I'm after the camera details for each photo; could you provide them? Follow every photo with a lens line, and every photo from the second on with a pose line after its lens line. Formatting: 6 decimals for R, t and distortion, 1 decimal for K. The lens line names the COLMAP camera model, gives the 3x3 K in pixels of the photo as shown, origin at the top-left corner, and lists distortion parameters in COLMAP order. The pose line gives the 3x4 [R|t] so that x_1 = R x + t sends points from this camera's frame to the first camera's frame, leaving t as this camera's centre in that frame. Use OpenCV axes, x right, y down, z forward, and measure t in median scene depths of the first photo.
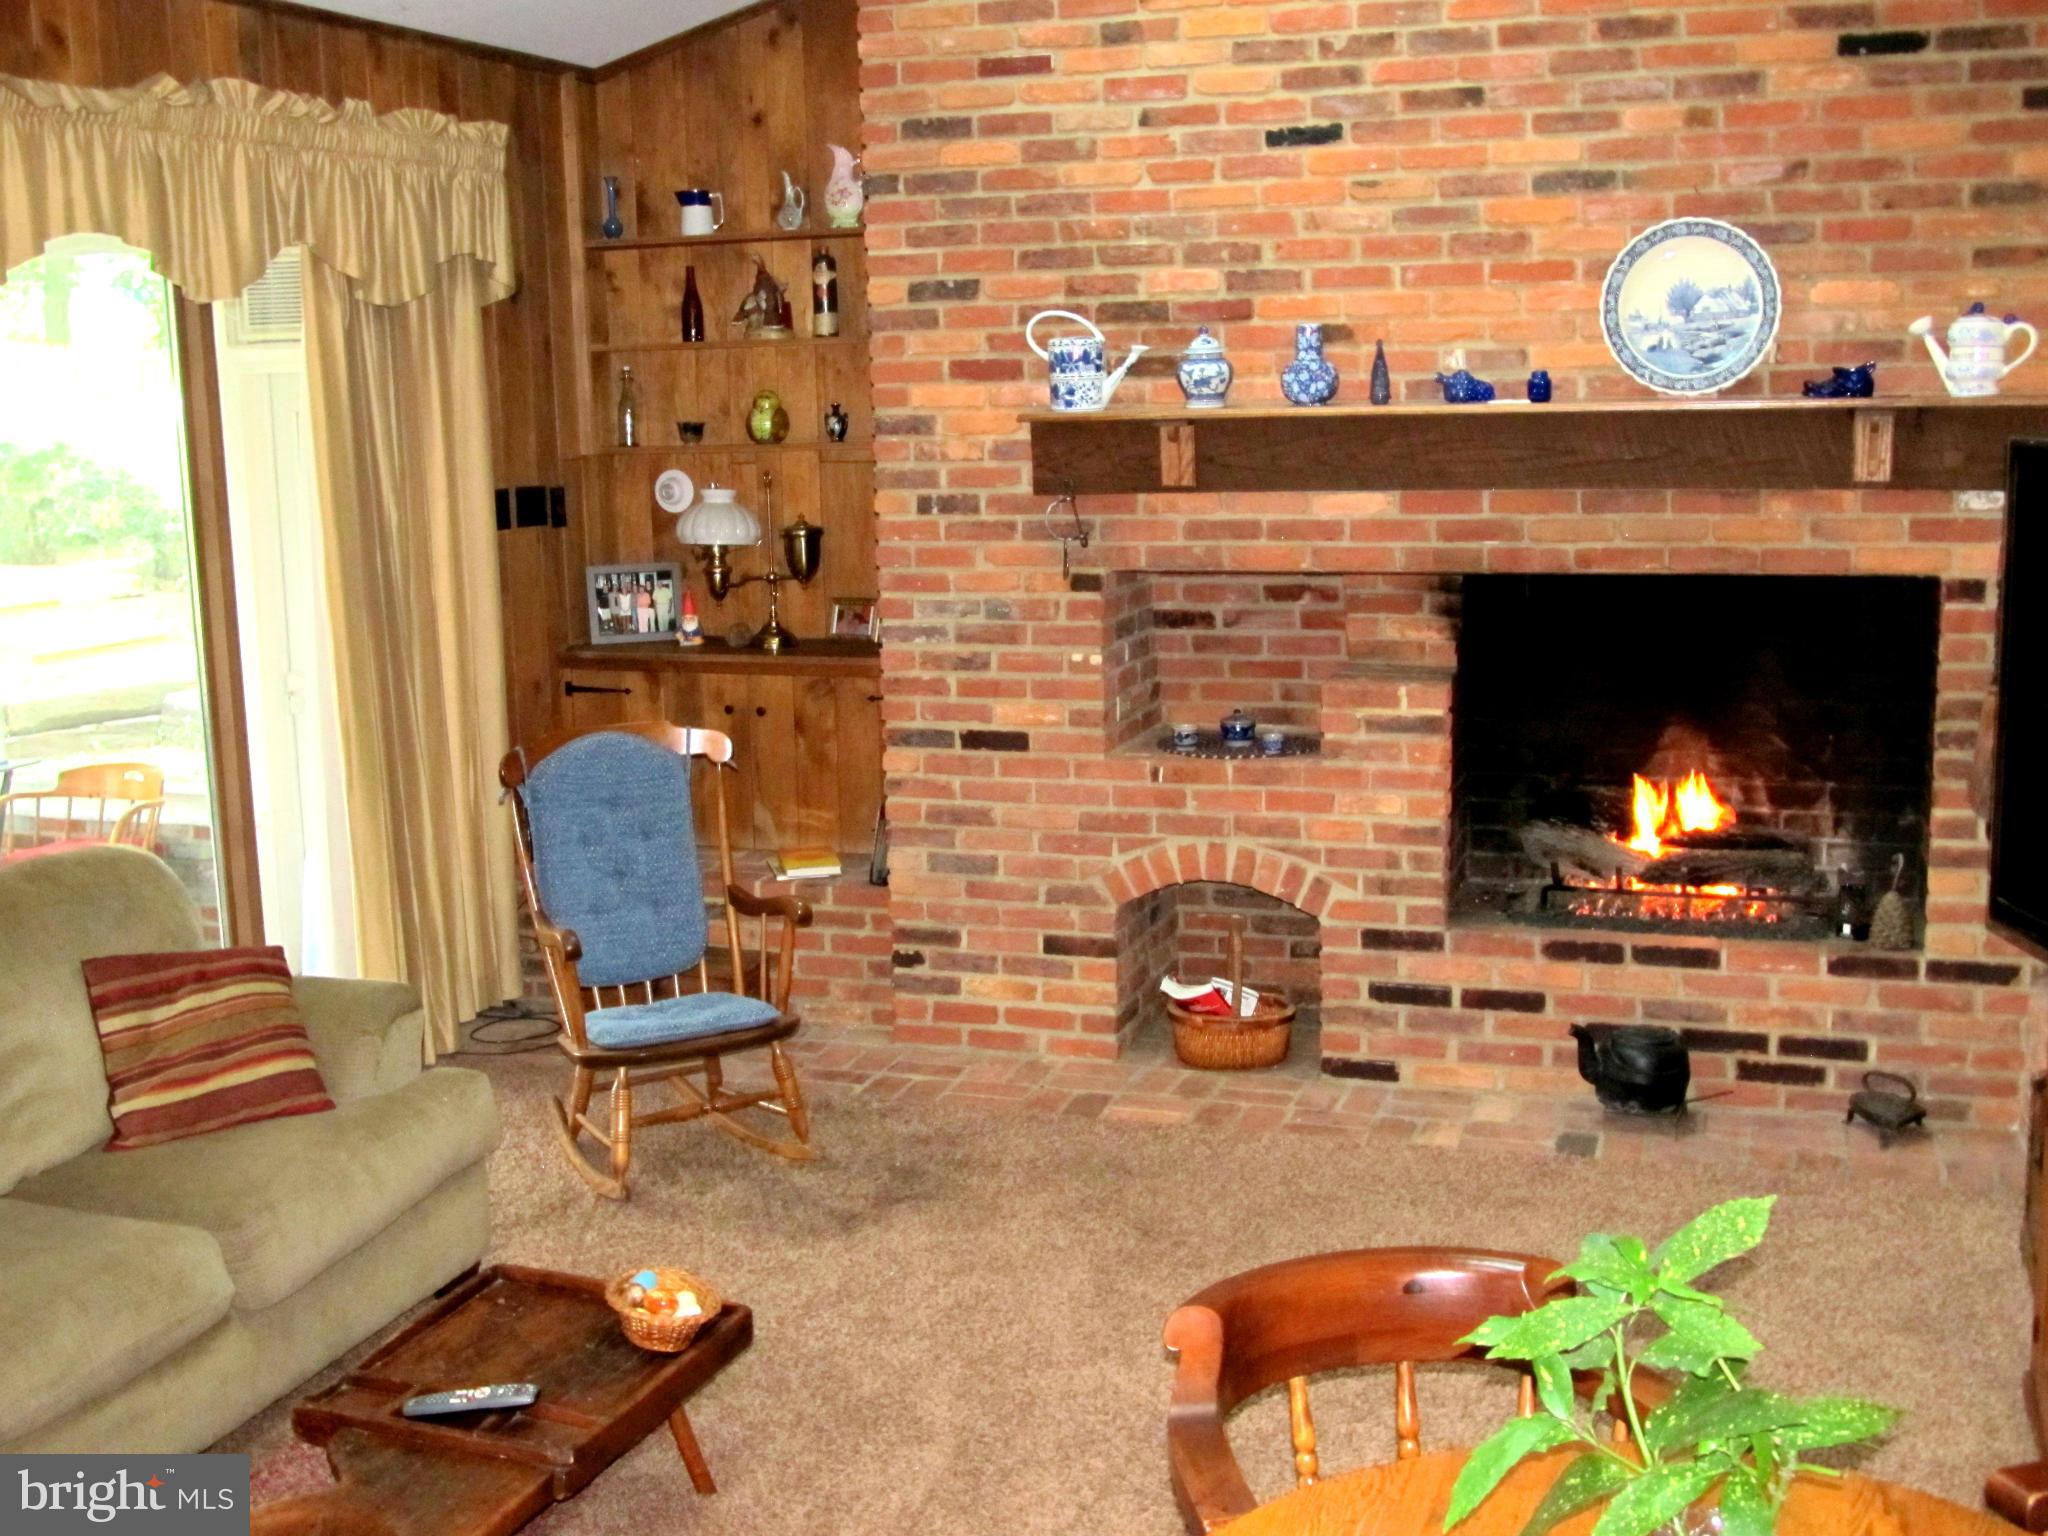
lens RADIAL K [[2182.5, 0, 1024.0], [0, 2182.5, 768.0], [0, 0, 1]] dist [-0.106223, 0.066248]
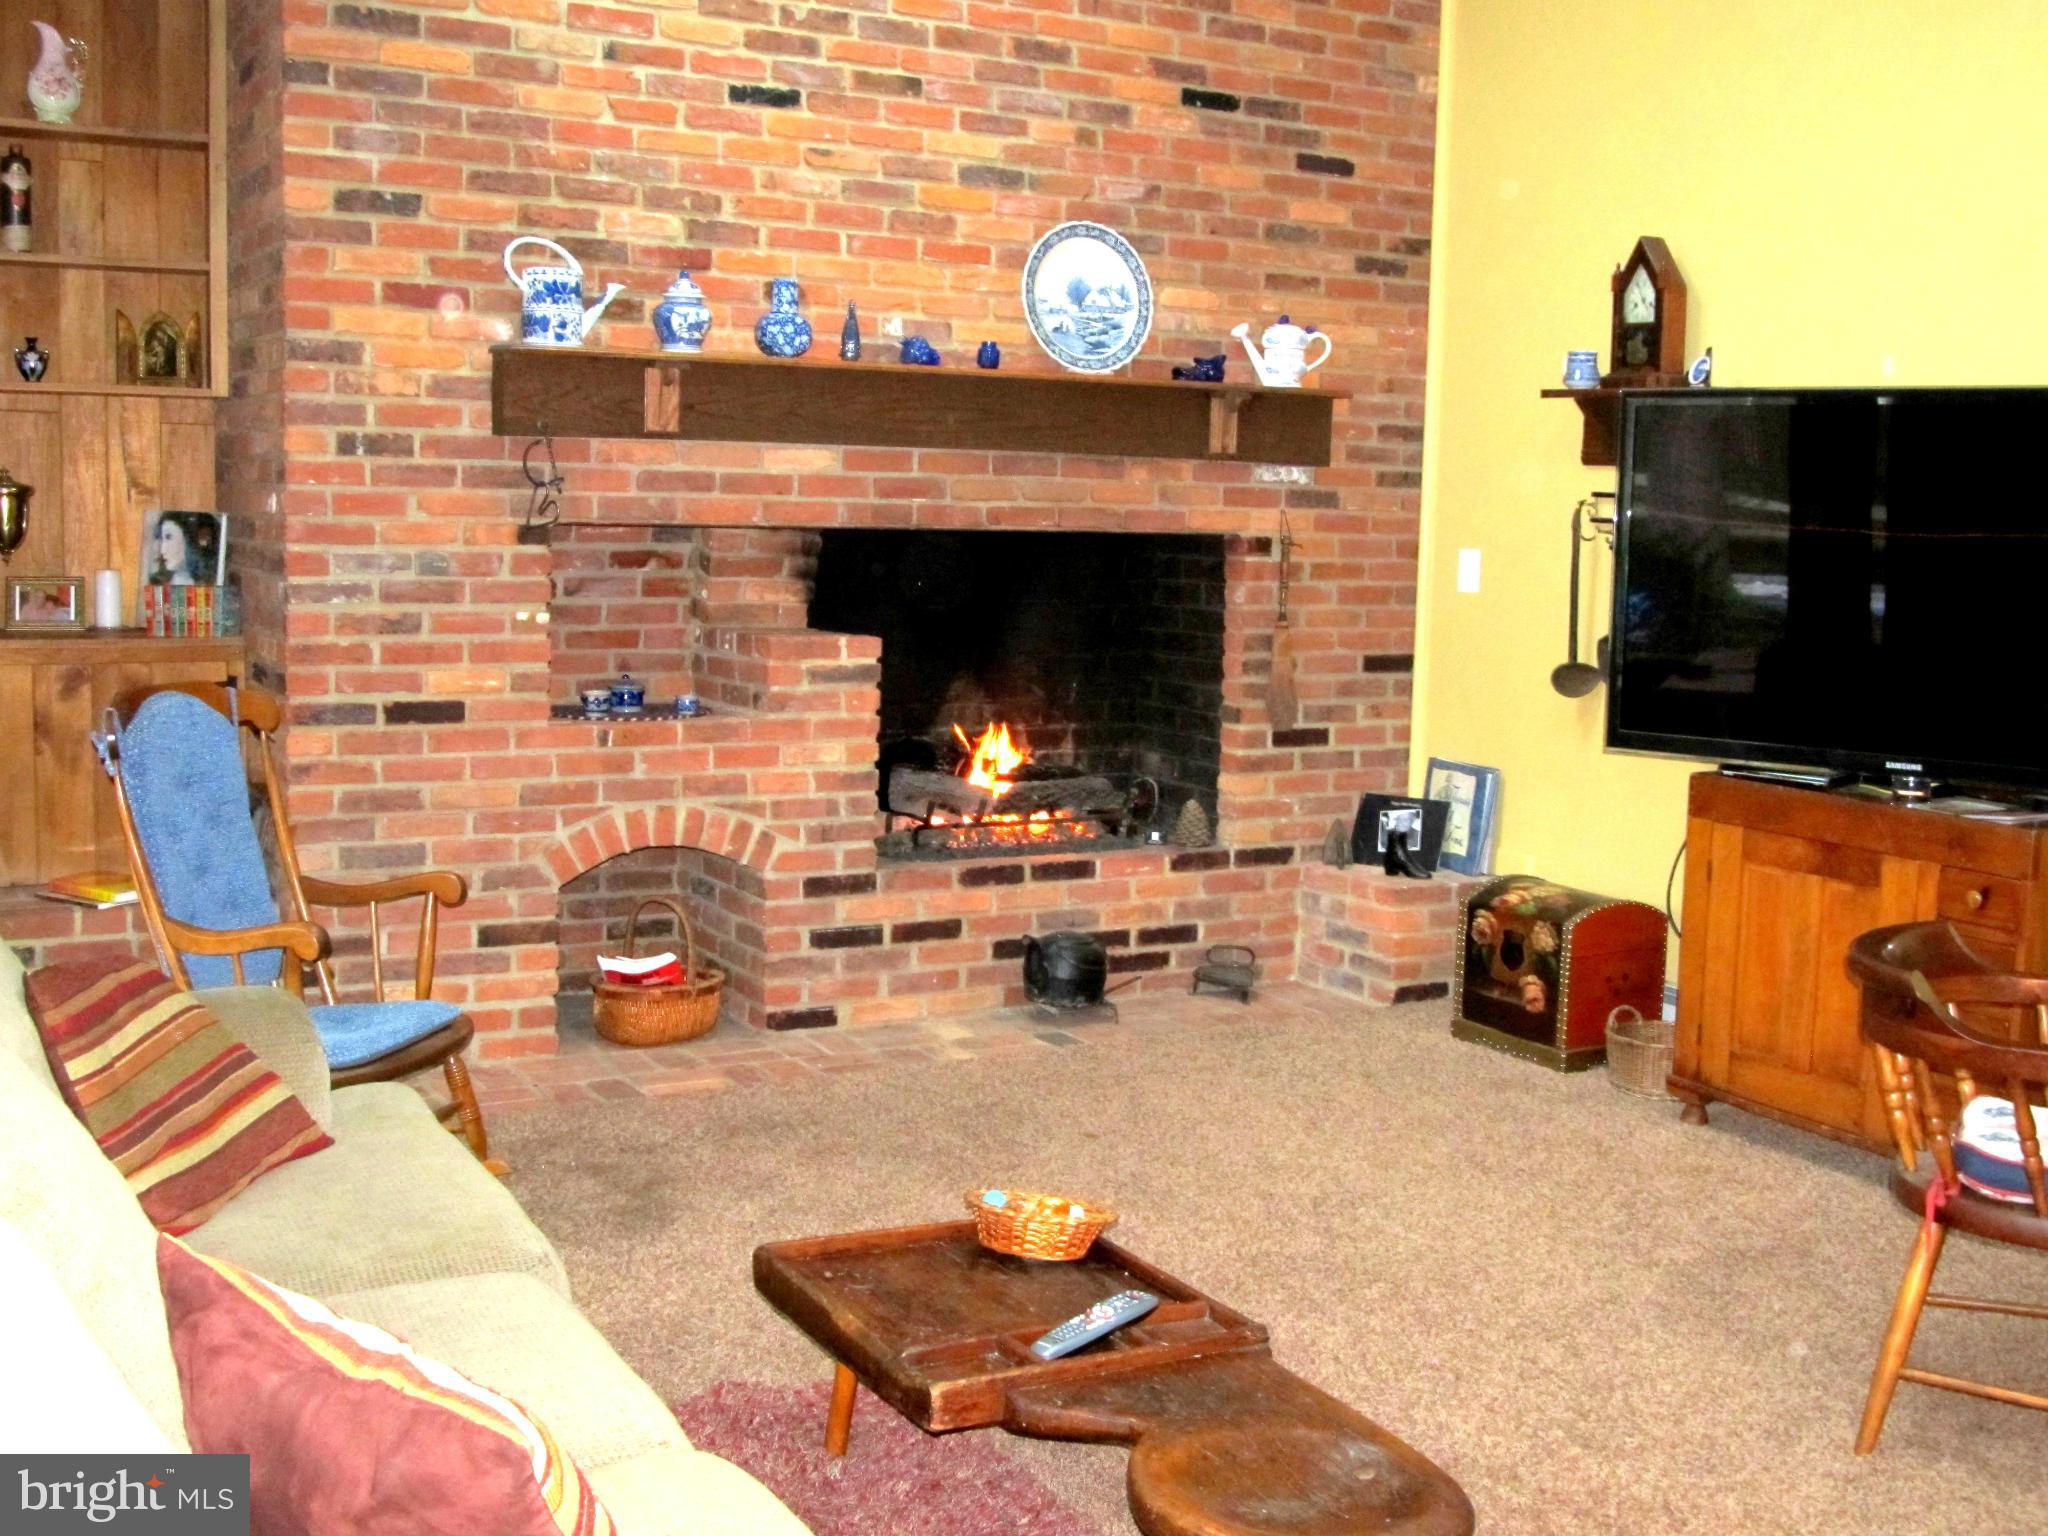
lens RADIAL K [[2182.5, 0, 1024.0], [0, 2182.5, 768.0], [0, 0, 1]] dist [-0.106223, 0.066248]
pose [[0.658162, -0.046124, 0.751462, -0.545988], [0.089086, 0.995881, -0.016899, 0.049362], [-0.747587, 0.078067, 0.659559, 0.248522]]
